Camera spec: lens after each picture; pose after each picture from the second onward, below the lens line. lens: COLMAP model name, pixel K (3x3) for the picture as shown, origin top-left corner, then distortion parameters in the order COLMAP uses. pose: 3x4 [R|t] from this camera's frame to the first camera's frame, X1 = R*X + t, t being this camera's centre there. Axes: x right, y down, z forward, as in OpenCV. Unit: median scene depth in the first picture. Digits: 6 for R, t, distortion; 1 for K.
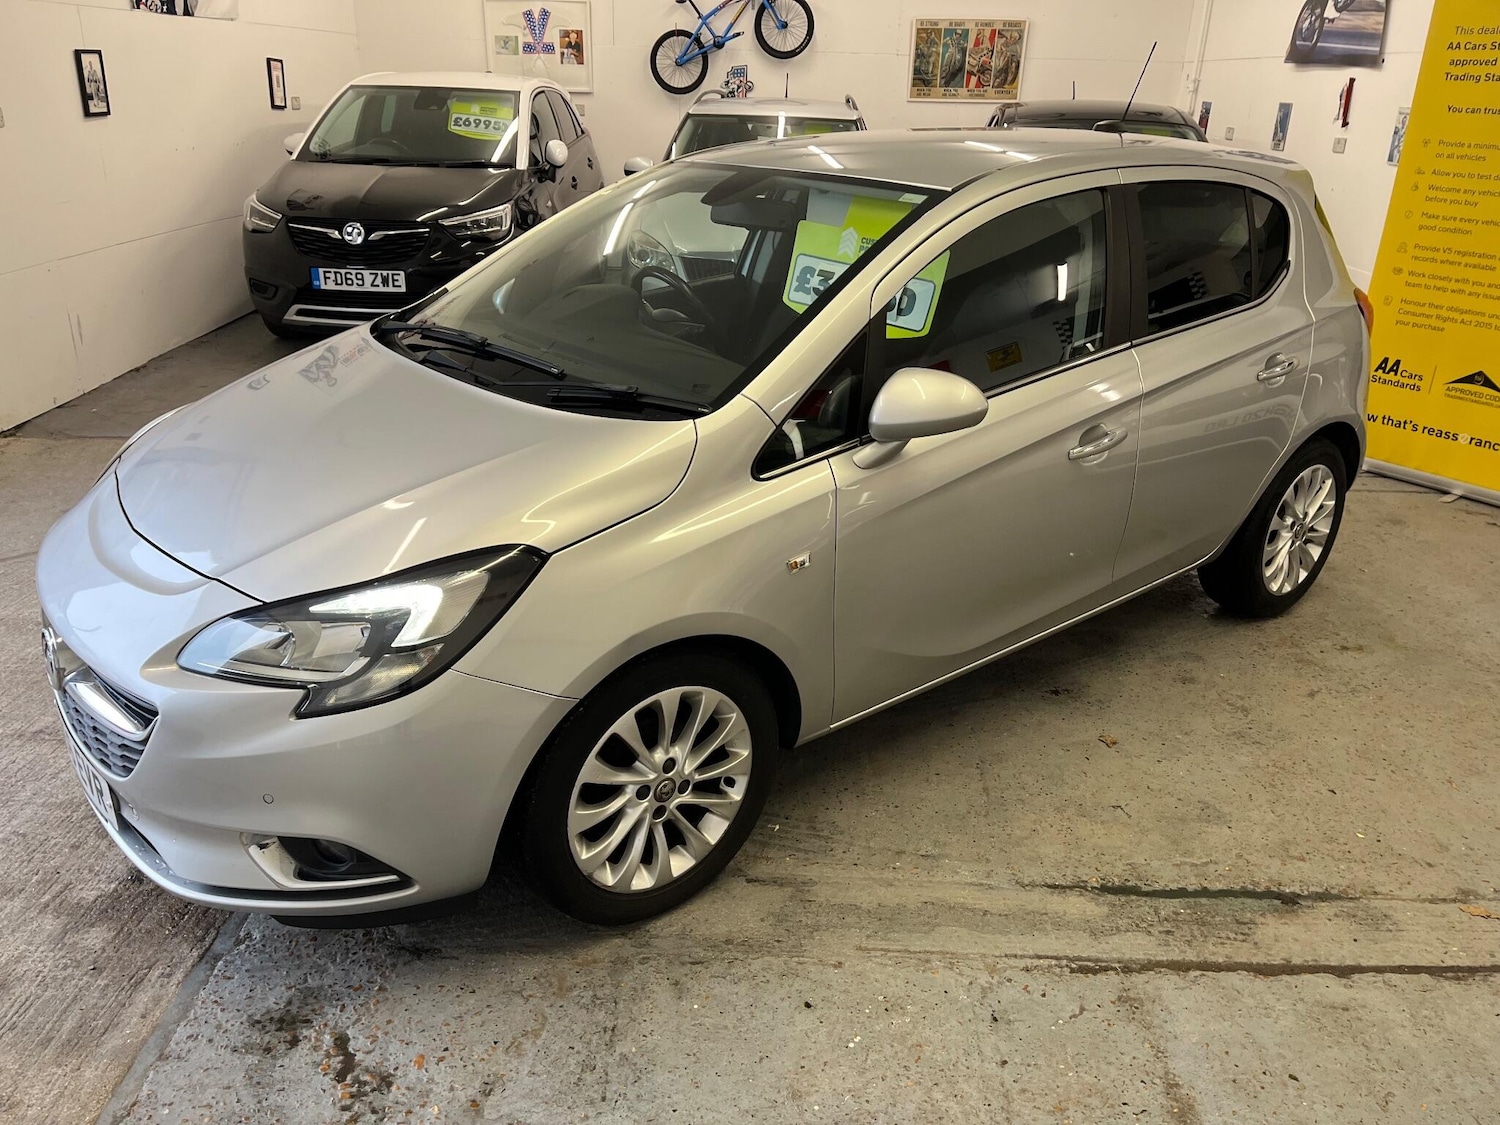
lens RADIAL K [[1135.8, 0, 744.2], [0, 1135.8, 560.2], [0, 0, 1]] dist [0.081789, -0.111051]
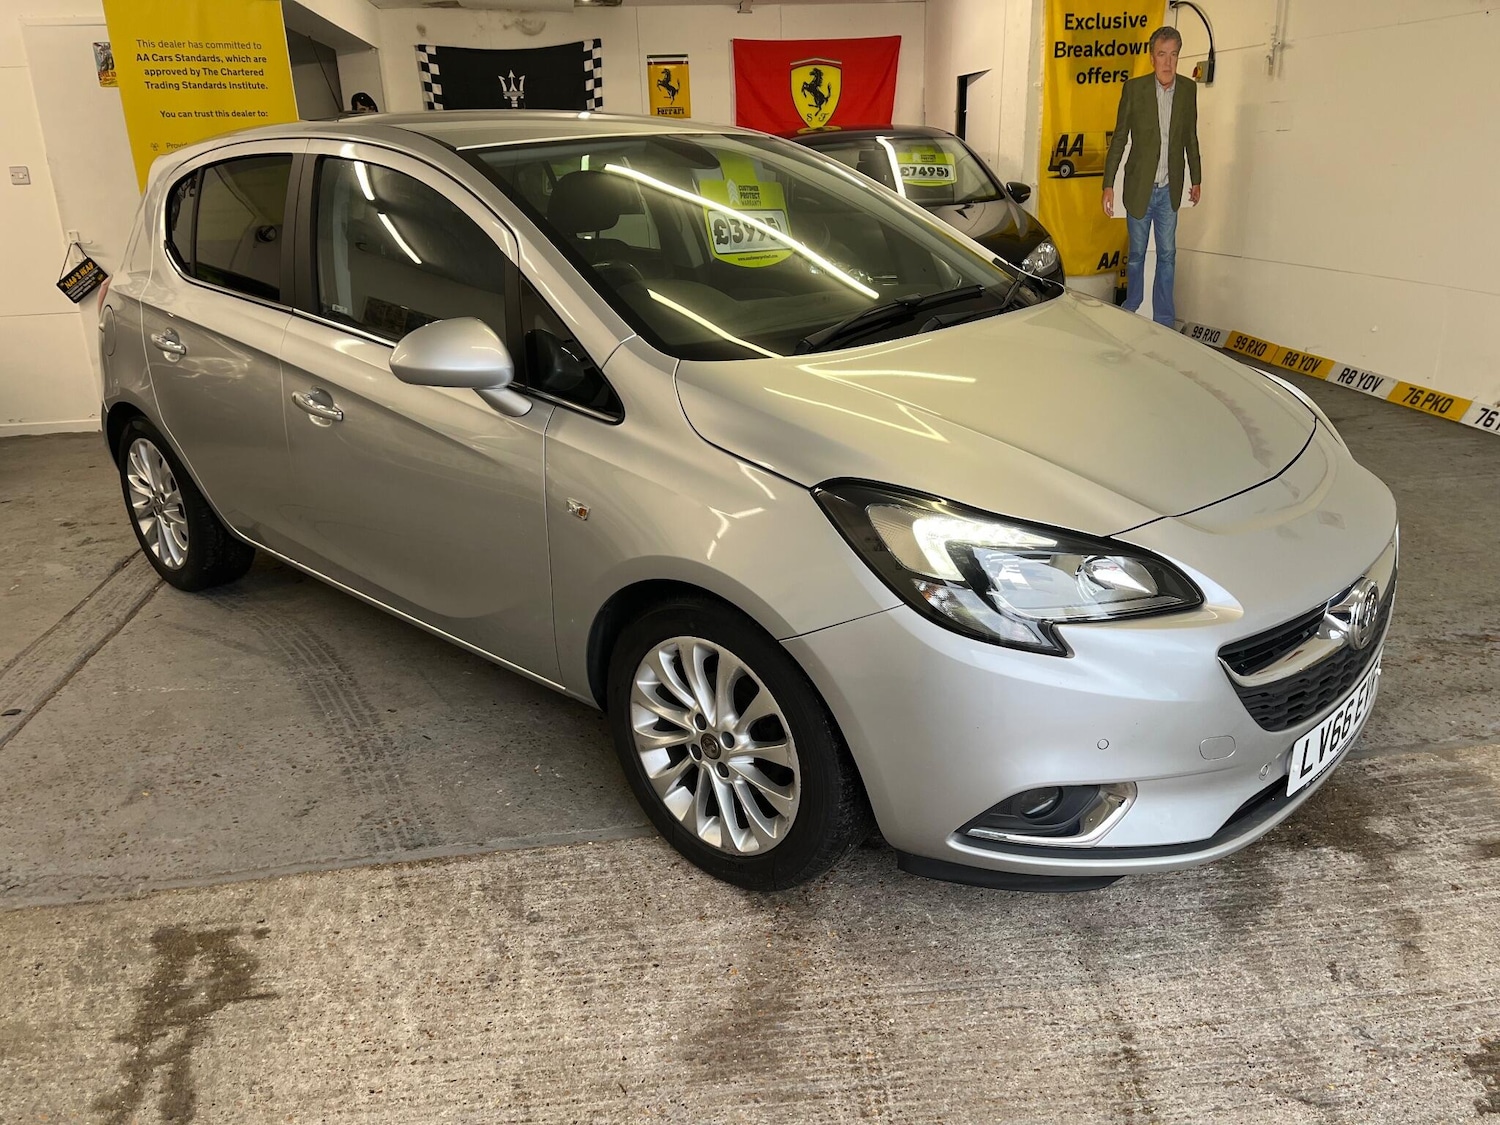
lens RADIAL K [[1129.9, 0, 733.0], [0, 1129.9, 567.8], [0, 0, 1]] dist [0.086373, -0.116503]
pose [[-0.148090, -0.361971, 0.920351, -0.892854], [0.405062, 0.826774, 0.390345, -0.337214], [-0.902216, 0.430606, 0.024184, 0.932100]]
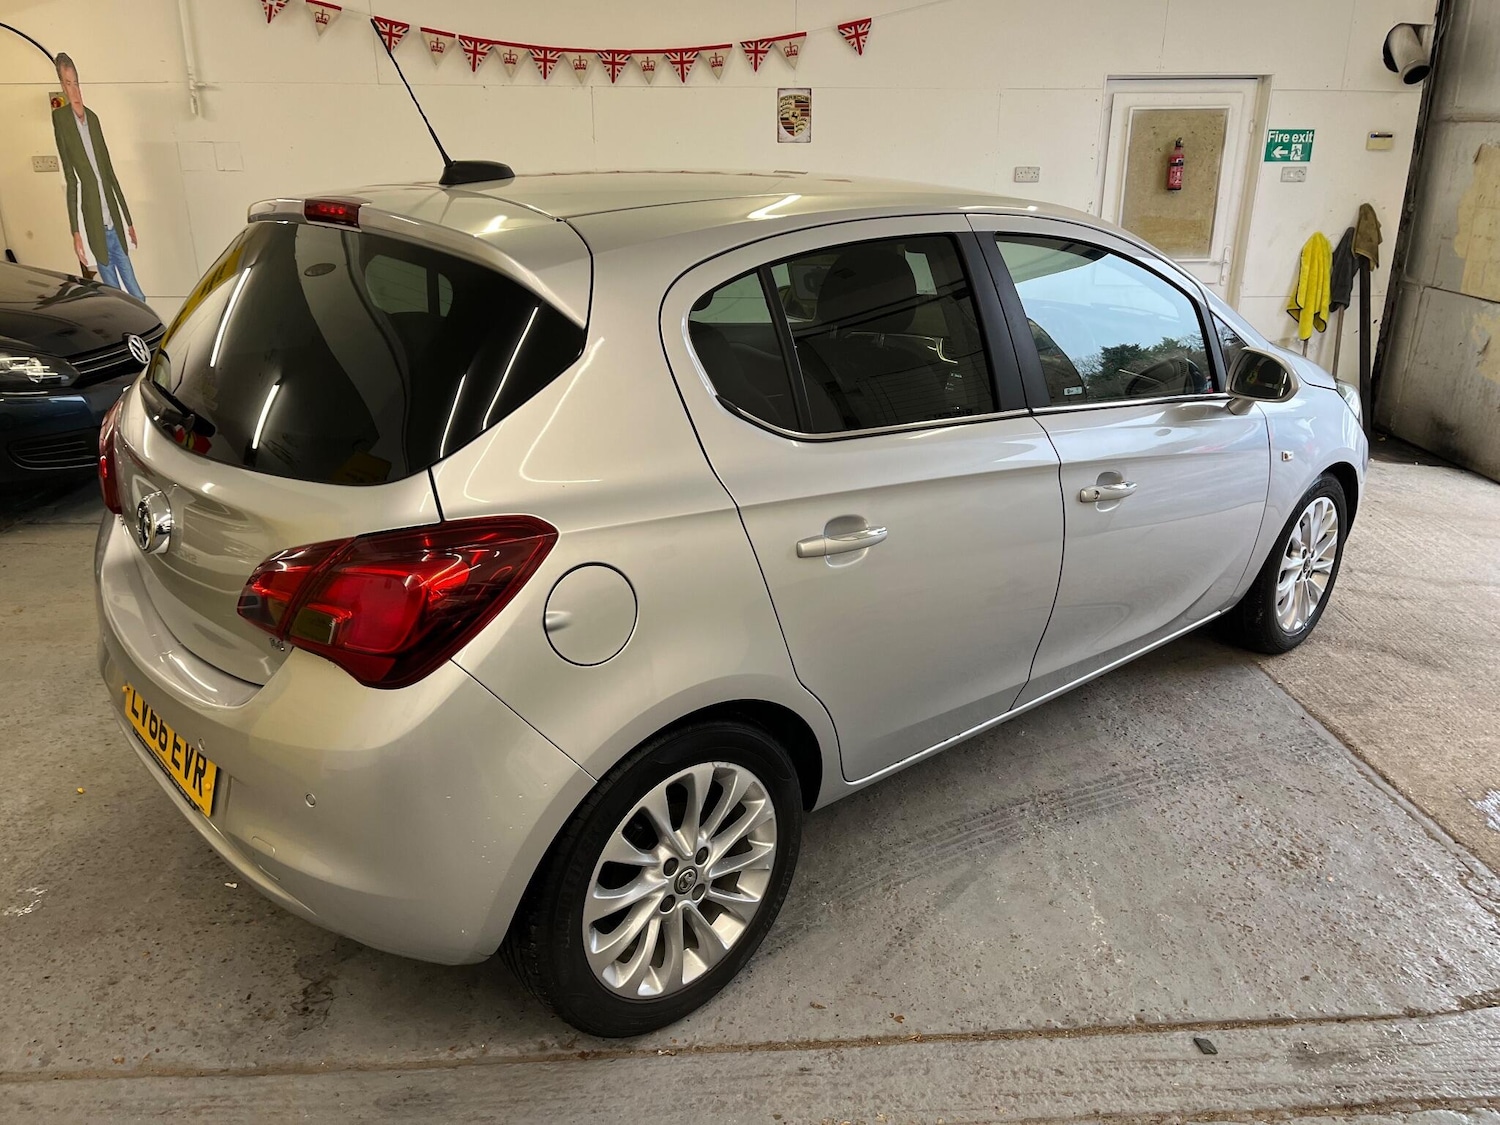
lens RADIAL K [[1138.4, 0, 762.1], [0, 1138.4, 555.8], [0, 0, 1]] dist [0.082637, -0.114725]
pose [[-0.997575, -0.011993, -0.068558, 0.227730], [-0.055226, 0.735883, 0.674852, -0.711495], [0.042358, 0.677002, -0.734761, 1.757015]]
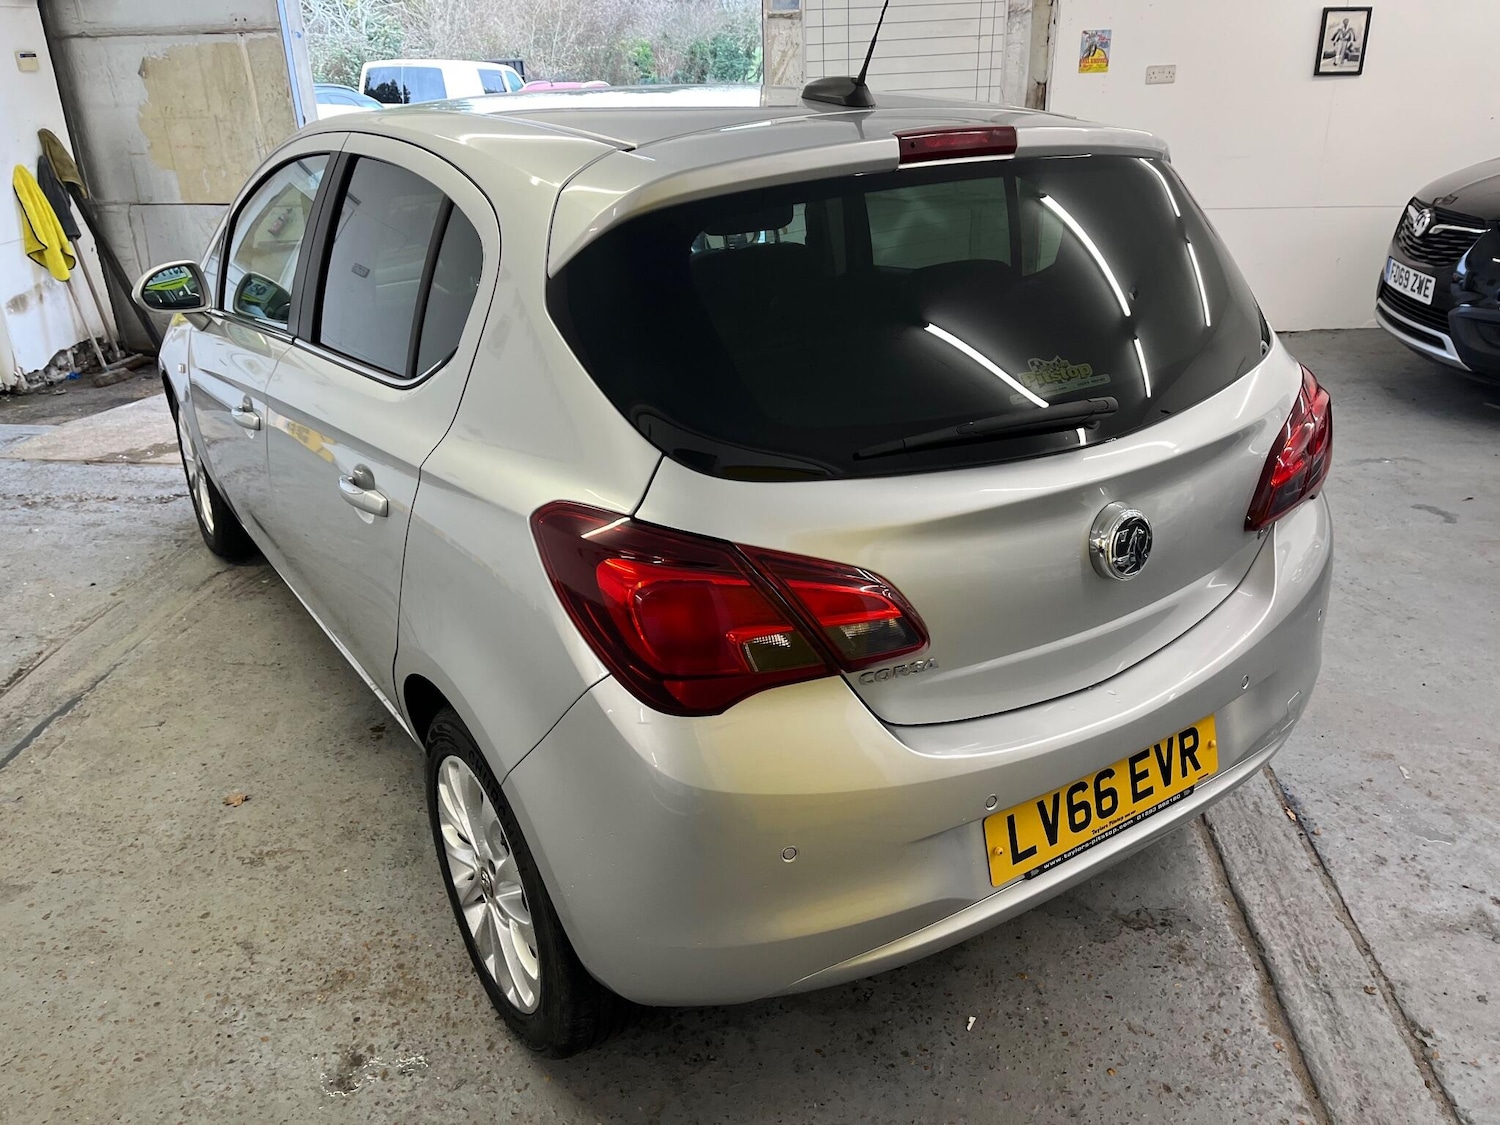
lens RADIAL K [[1129.2, 0, 768.9], [0, 1129.2, 571.1], [0, 0, 1]] dist [0.082251, -0.102881]
pose [[-0.077438, 0.395194, -0.915328, 0.962253], [-0.366597, 0.842481, 0.394756, -0.424536], [0.927152, 0.366125, 0.079637, 1.116176]]
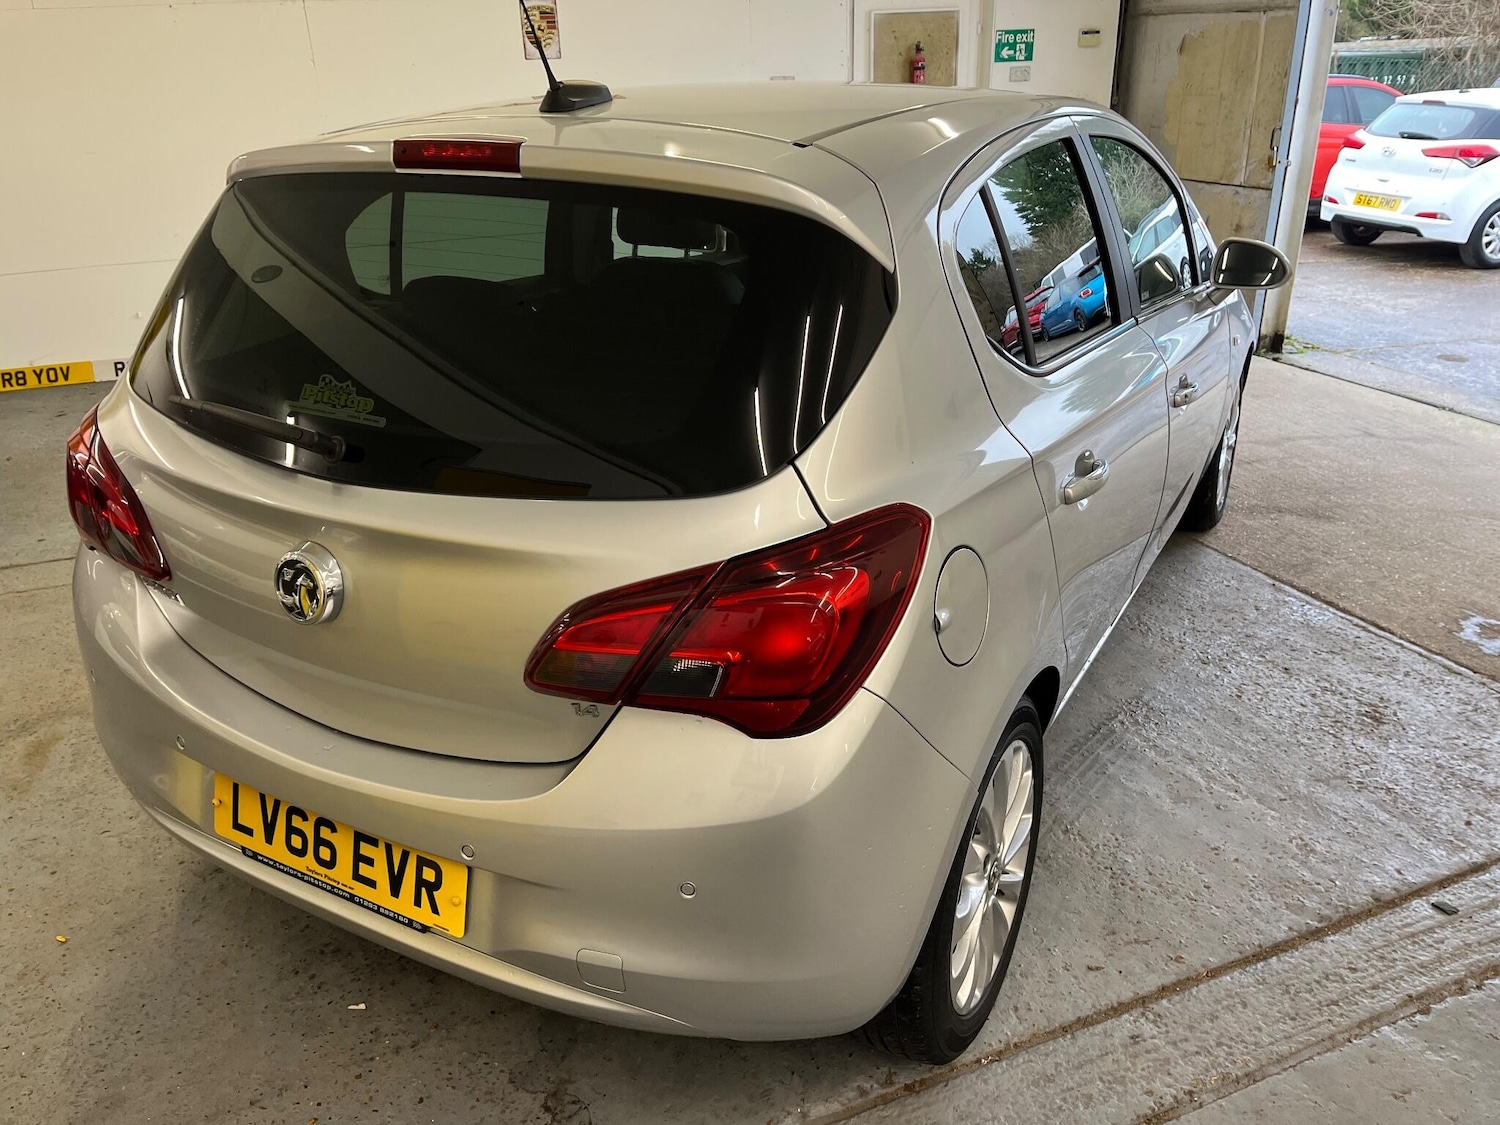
lens RADIAL K [[1137.4, 0, 741.3], [0, 1137.4, 556.3], [0, 0, 1]] dist [0.089070, -0.130327]
pose [[-0.926687, 0.149545, -0.344801, 0.500063], [-0.142449, 0.709222, 0.690443, -0.647503], [0.347793, 0.688941, -0.635925, 1.631715]]
